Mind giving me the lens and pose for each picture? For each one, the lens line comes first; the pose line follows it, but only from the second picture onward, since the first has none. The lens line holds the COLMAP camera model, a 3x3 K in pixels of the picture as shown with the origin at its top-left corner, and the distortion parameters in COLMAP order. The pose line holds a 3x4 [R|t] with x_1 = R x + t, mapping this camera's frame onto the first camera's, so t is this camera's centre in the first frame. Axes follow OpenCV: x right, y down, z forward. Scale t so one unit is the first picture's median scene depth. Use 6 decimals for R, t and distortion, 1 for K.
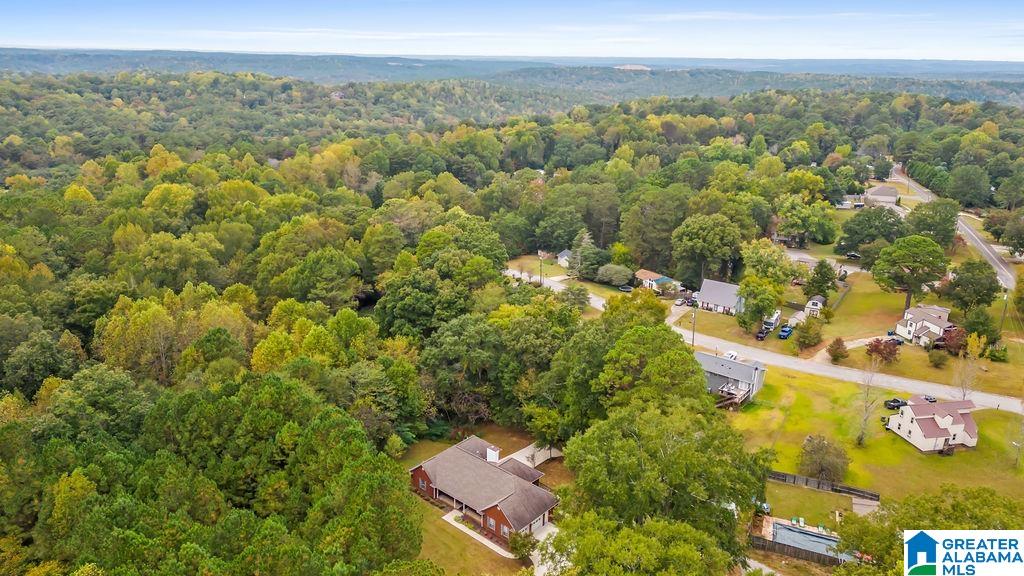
lens RADIAL K [[723.8, 0, 512.0], [0, 723.8, 288.0], [0, 0, 1]] dist [0.180703, -0.344916]
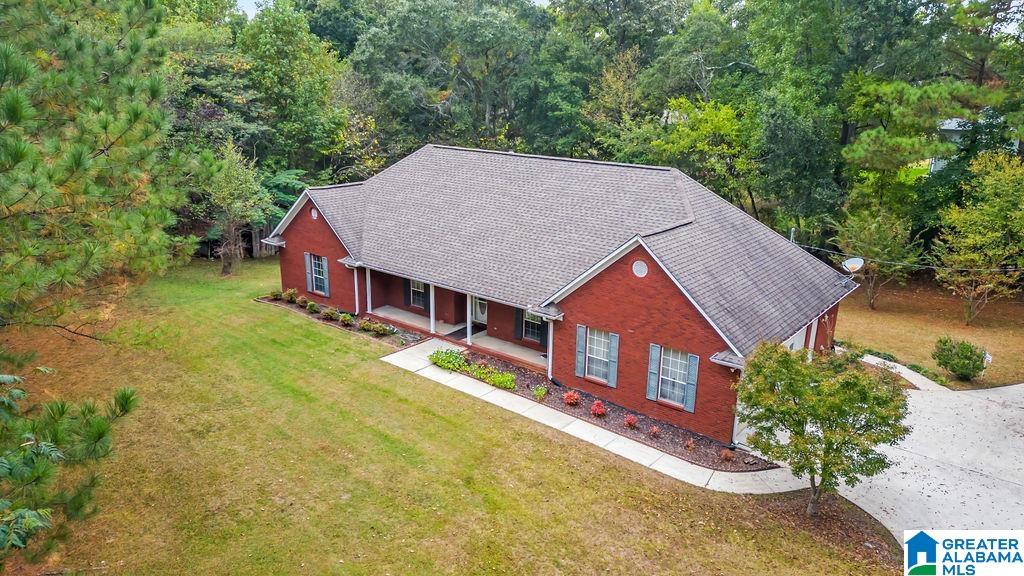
lens RADIAL K [[723.8, 0, 512.0], [0, 723.8, 288.0], [0, 0, 1]] dist [0.180703, -0.344916]
pose [[0.999413, -0.015764, 0.030403, -0.056370], [0.016261, 0.999737, -0.016150, 0.282840], [-0.030141, 0.016635, 0.999407, 0.727007]]
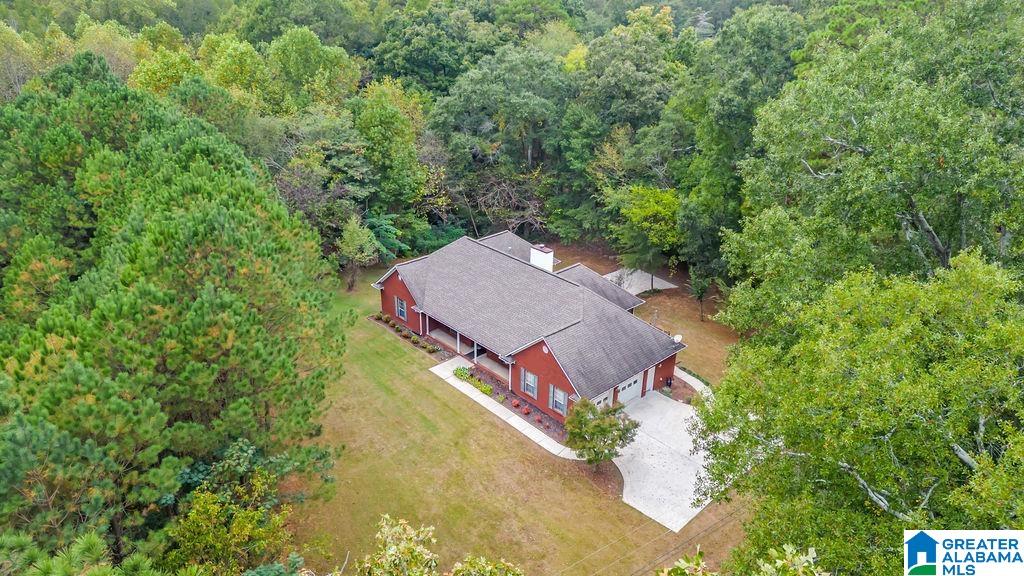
lens RADIAL K [[723.8, 0, 512.0], [0, 723.8, 288.0], [0, 0, 1]] dist [0.180703, -0.344916]
pose [[0.994549, 0.038365, -0.096954, 0.002429], [-0.025870, 0.991566, 0.126998, 0.190927], [0.101009, -0.123797, 0.987153, 0.522995]]
